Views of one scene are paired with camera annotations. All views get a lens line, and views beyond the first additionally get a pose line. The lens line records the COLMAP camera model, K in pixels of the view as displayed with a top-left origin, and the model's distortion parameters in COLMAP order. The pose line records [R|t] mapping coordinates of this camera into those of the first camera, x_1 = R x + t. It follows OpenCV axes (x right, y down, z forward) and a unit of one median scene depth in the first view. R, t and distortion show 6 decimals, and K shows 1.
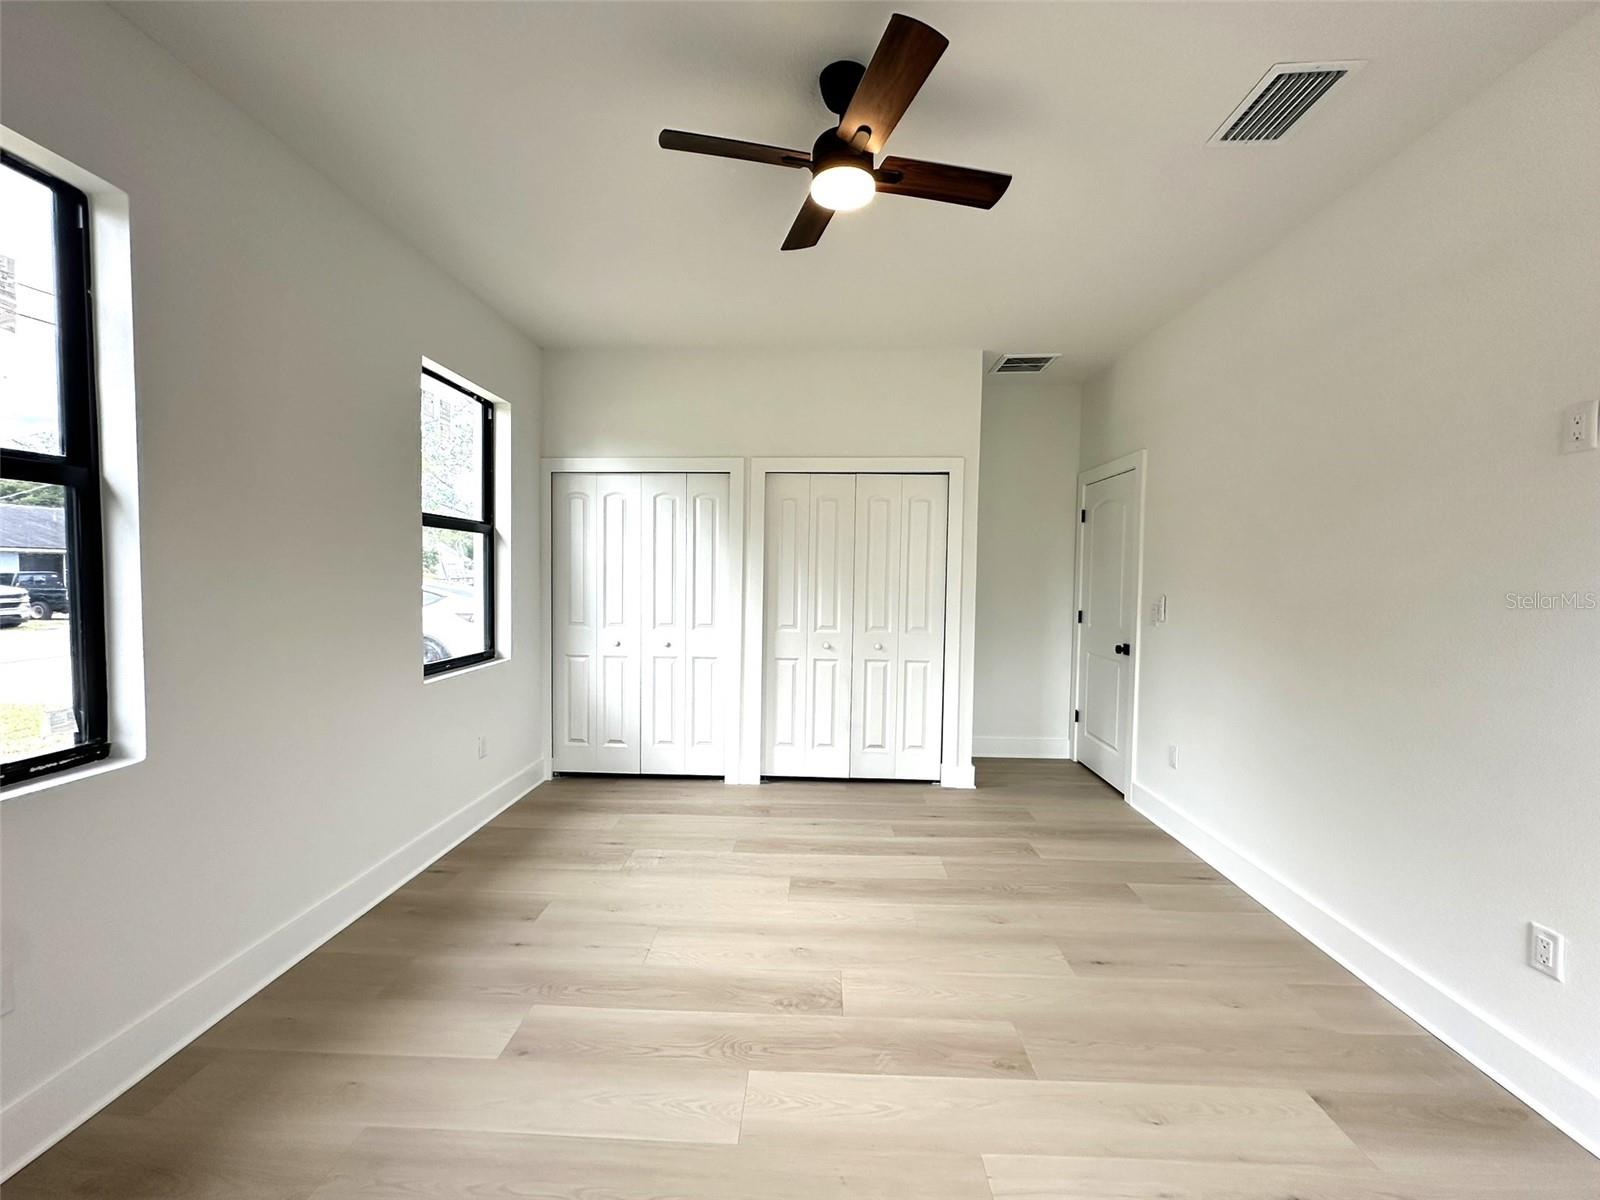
lens RADIAL K [[641.9, 0, 800.0], [0, 641.9, 600.0], [0, 0, 1]] dist [-0.000214, -0.000070]
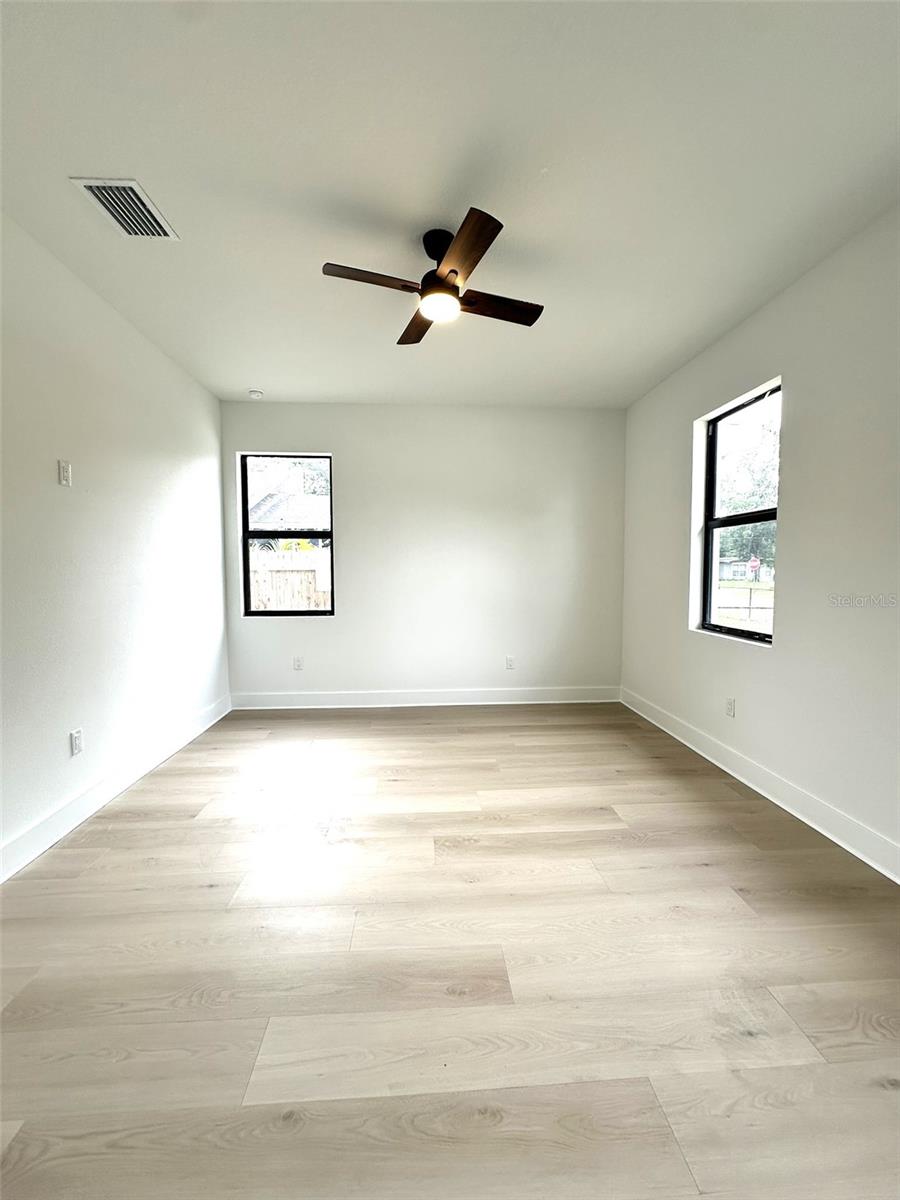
lens RADIAL K [[481.1, 0, 452.1], [0, 481.1, 598.6], [0, 0, 1]] dist [-0.000694, 0.000584]
pose [[-0.994126, -0.002831, -0.108188, 0.142476], [-0.013559, 0.995039, 0.098559, -0.040360], [0.107372, 0.099447, -0.989233, 1.987657]]
